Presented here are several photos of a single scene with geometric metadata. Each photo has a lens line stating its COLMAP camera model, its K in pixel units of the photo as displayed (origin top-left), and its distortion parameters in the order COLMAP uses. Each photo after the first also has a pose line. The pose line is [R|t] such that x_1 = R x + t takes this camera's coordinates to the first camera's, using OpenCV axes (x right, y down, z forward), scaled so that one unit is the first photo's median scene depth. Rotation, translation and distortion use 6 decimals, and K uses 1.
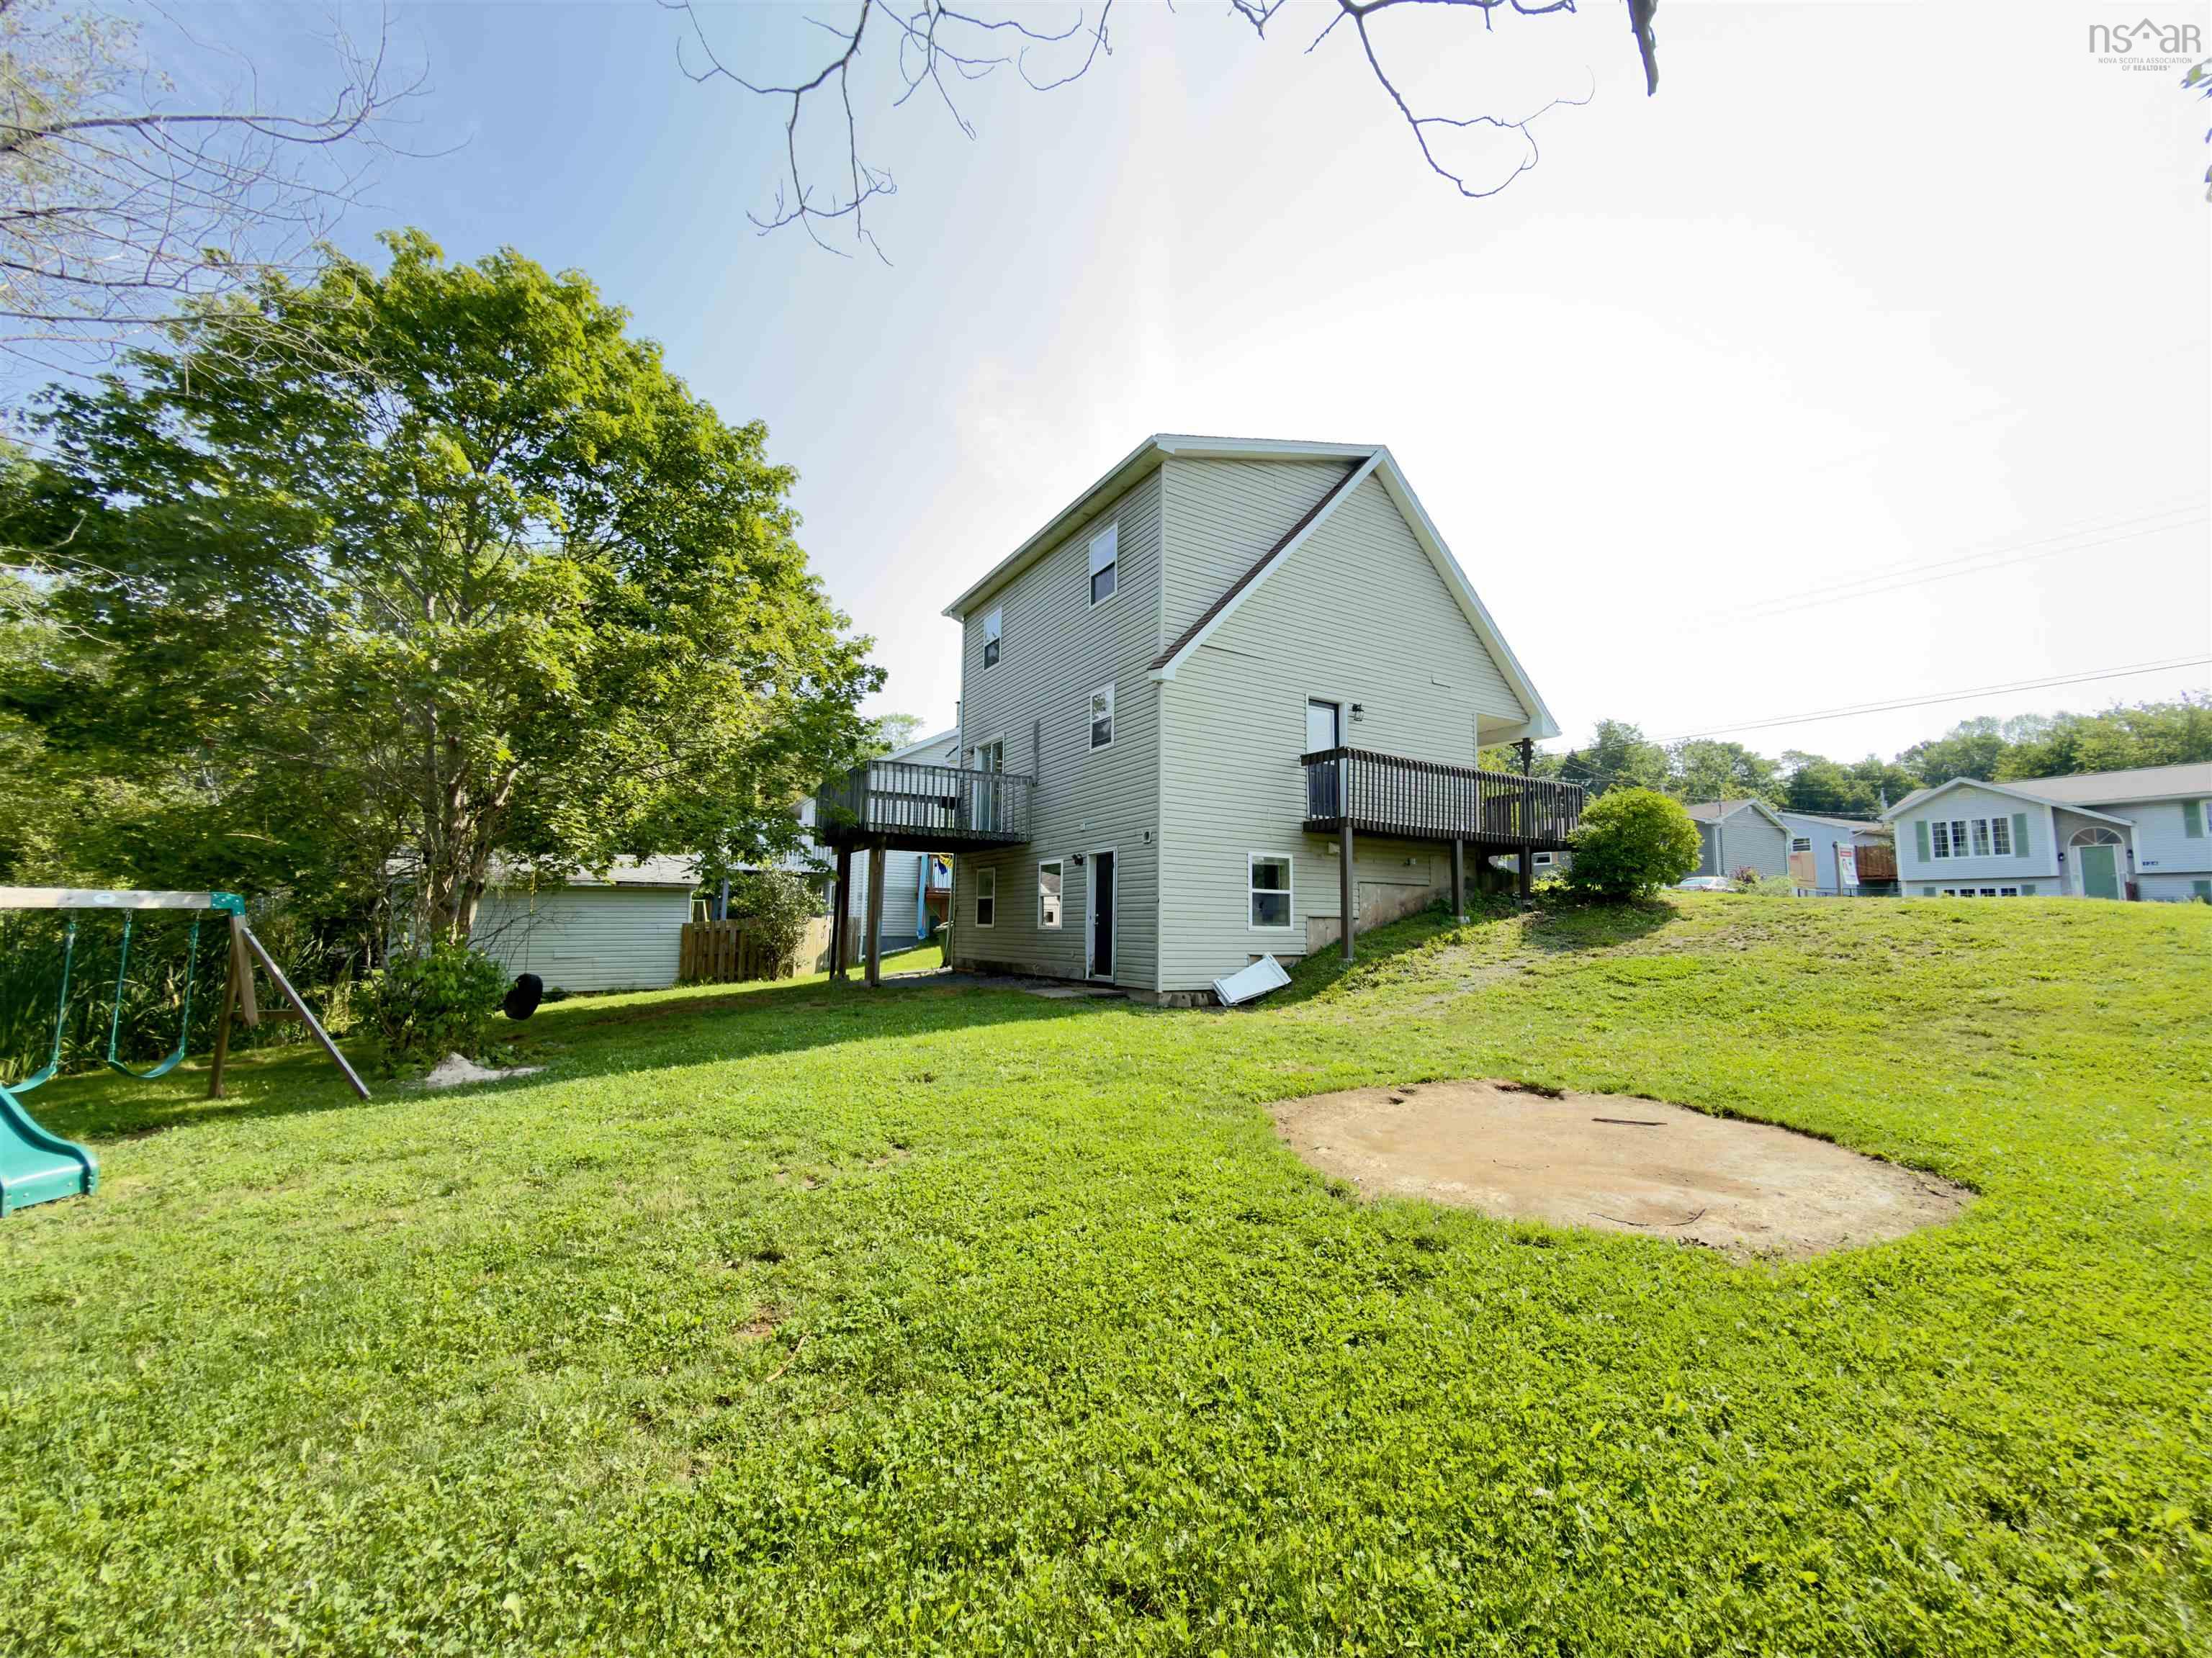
lens RADIAL K [[876.7, 0, 1100.3], [0, 876.7, 846.9], [0, 0, 1]] dist [0.000618, 0.000122]
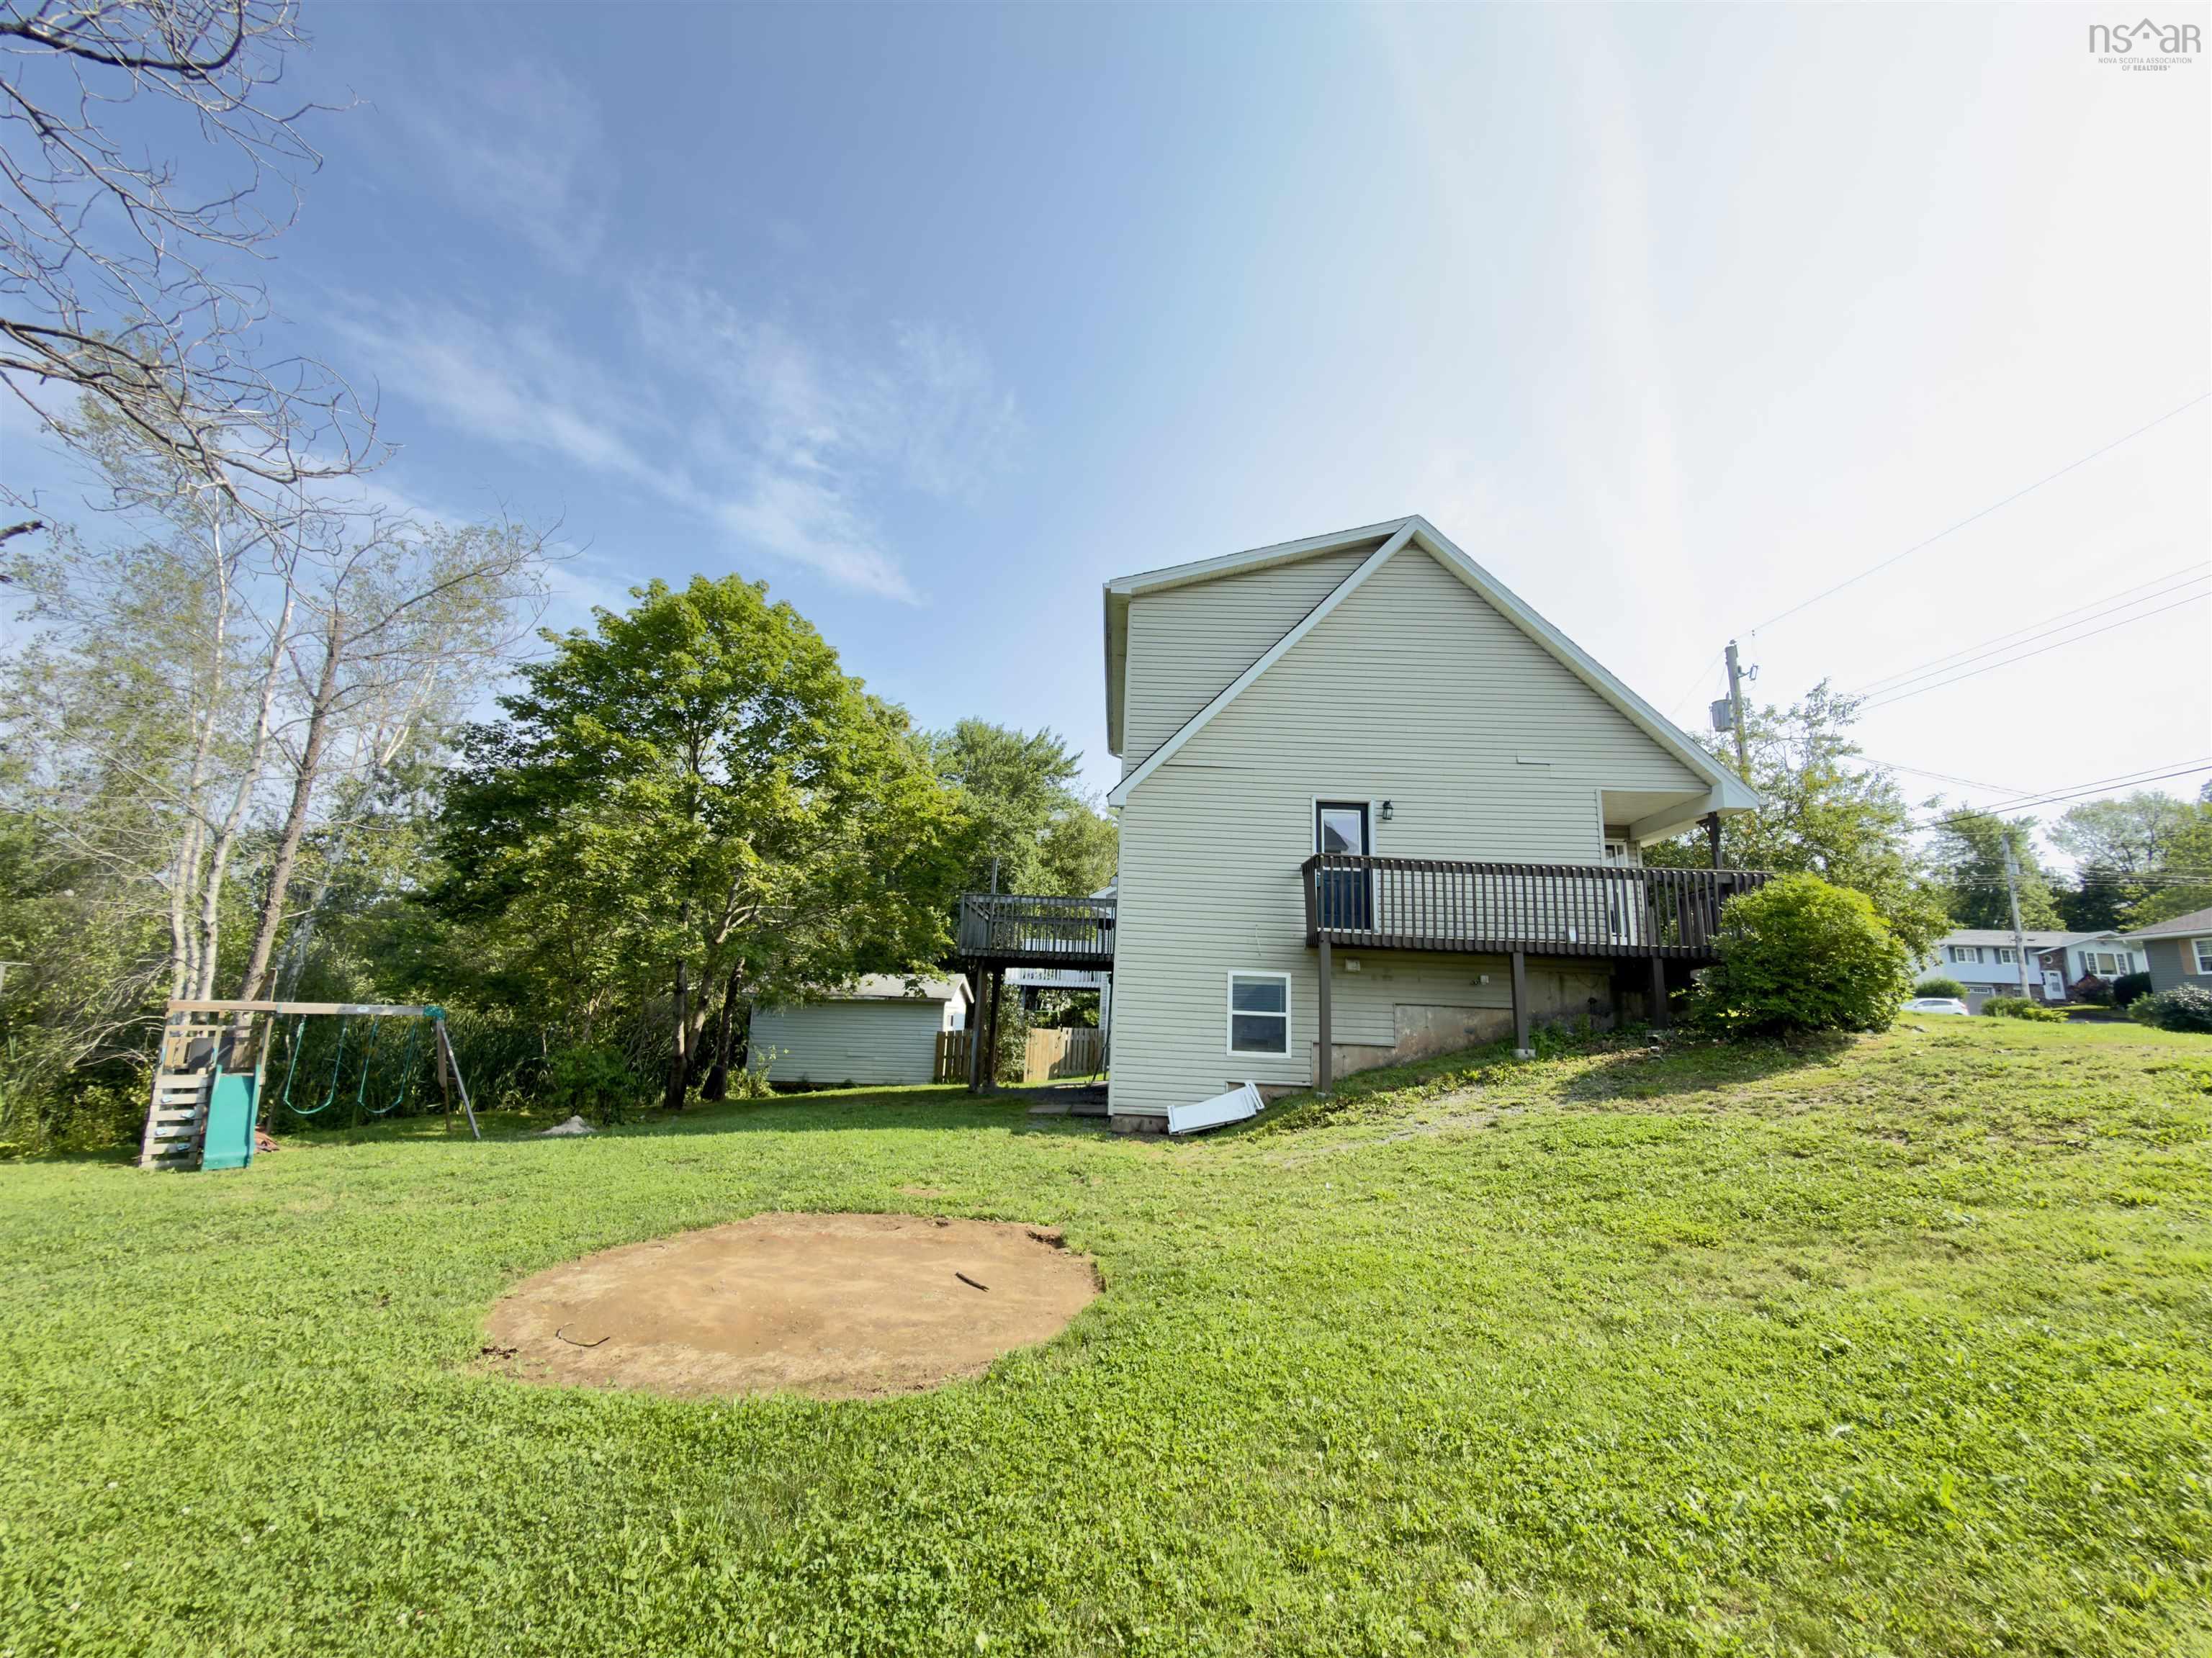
lens RADIAL K [[874.9, 0, 1066.8], [0, 874.9, 862.6], [0, 0, 1]] dist [-0.014240, -0.000106]
pose [[0.849665, -0.071929, -0.522393, 0.520395], [0.014834, 0.993522, -0.112672, -0.007564], [0.527114, 0.087984, 0.845228, 0.092270]]
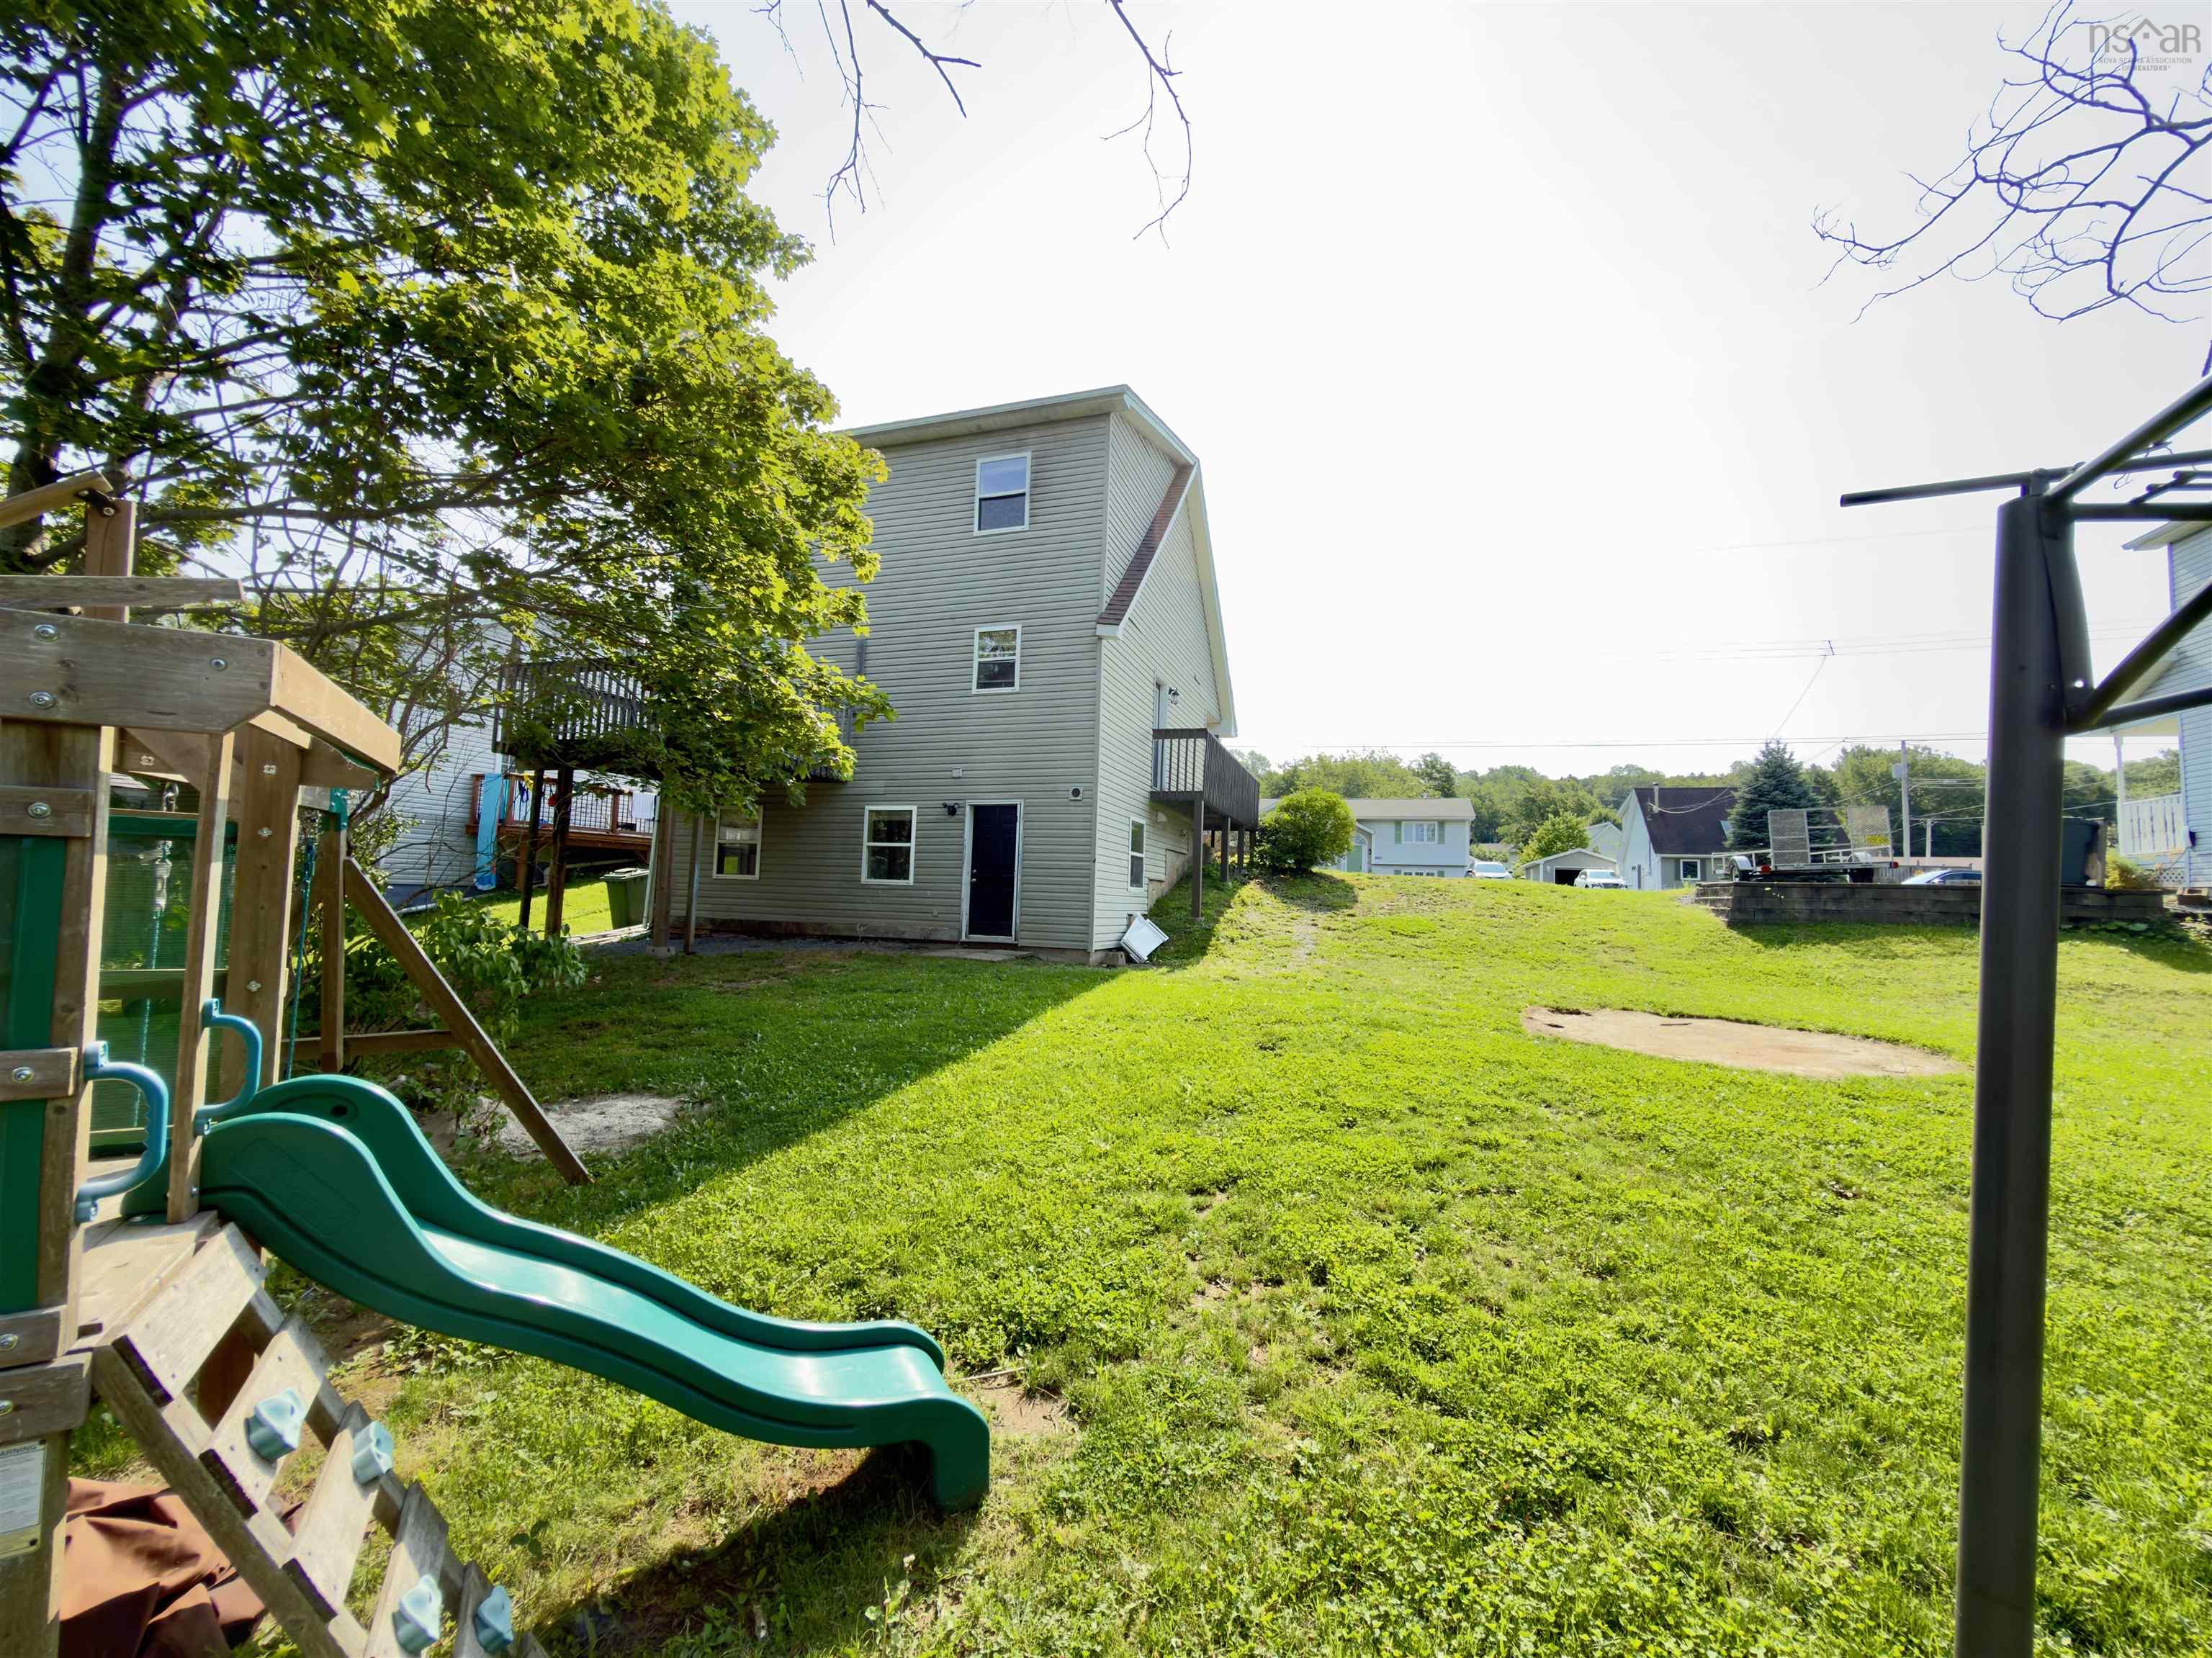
lens RADIAL K [[876.7, 0, 1100.3], [0, 876.7, 846.9], [0, 0, 1]] dist [0.000618, 0.000122]
pose [[0.750990, 0.050953, 0.658344, -0.541557], [-0.084899, 0.996194, 0.019744, 0.024811], [-0.654833, -0.070720, 0.752458, 0.233078]]
